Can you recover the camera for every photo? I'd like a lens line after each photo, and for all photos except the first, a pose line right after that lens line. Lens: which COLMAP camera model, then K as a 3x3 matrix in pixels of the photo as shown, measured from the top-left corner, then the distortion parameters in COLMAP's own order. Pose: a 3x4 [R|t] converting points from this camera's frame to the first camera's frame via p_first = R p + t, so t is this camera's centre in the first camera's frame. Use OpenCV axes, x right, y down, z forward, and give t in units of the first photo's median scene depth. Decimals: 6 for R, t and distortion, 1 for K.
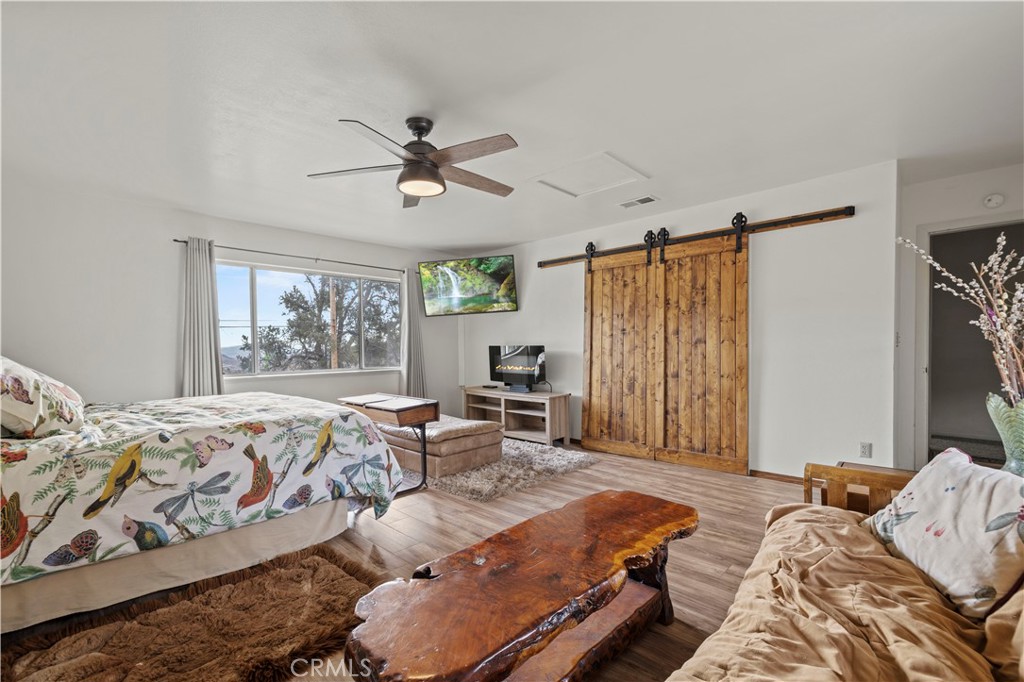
lens RADIAL K [[431.4, 0, 507.9], [0, 431.4, 339.5], [0, 0, 1]] dist [0.000856, 0.000077]
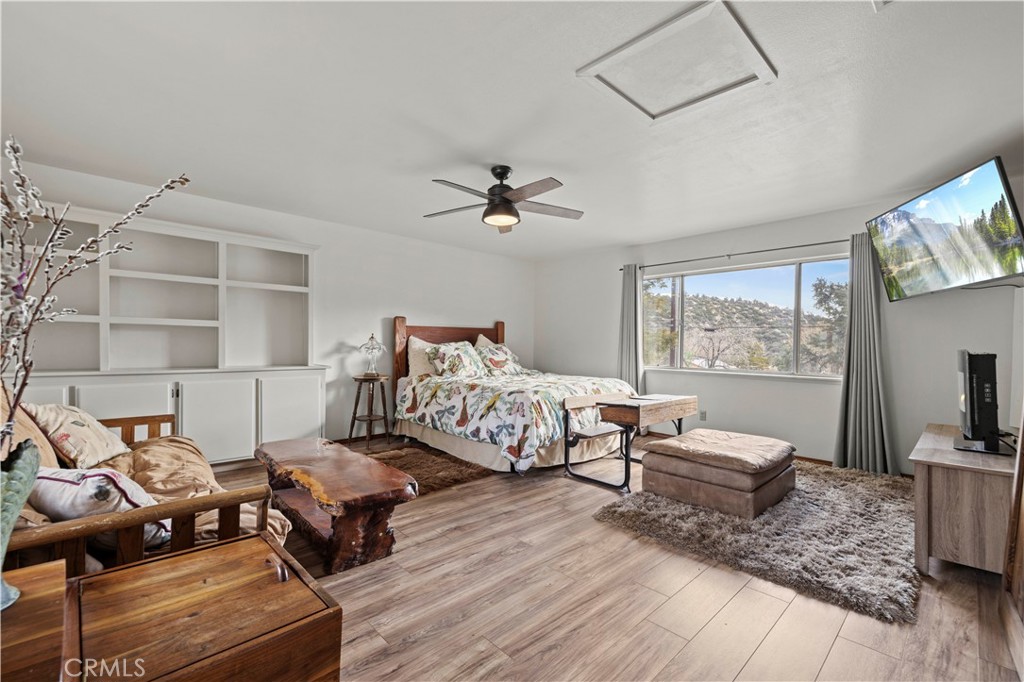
lens RADIAL K [[431.4, 0, 507.9], [0, 431.4, 339.5], [0, 0, 1]] dist [0.000856, 0.000077]
pose [[-0.030657, -0.013987, -0.999432, 0.658649], [-0.011523, 0.999841, -0.013639, 0.014267], [0.999464, 0.011098, -0.030813, 0.648765]]
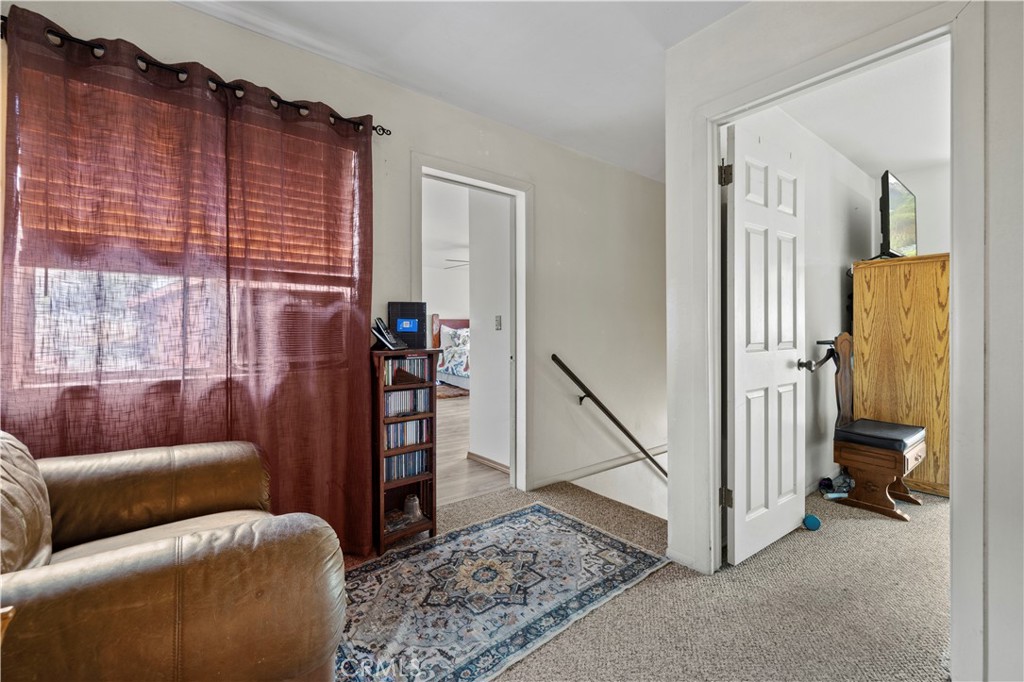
lens RADIAL K [[431.4, 0, 507.9], [0, 431.4, 339.5], [0, 0, 1]] dist [0.000856, 0.000077]
pose [[-0.139687, 0.002119, -0.990193, 1.492888], [-0.000012, 0.999998, 0.002142, 0.056881], [0.990196, 0.000311, -0.139687, 0.951559]]
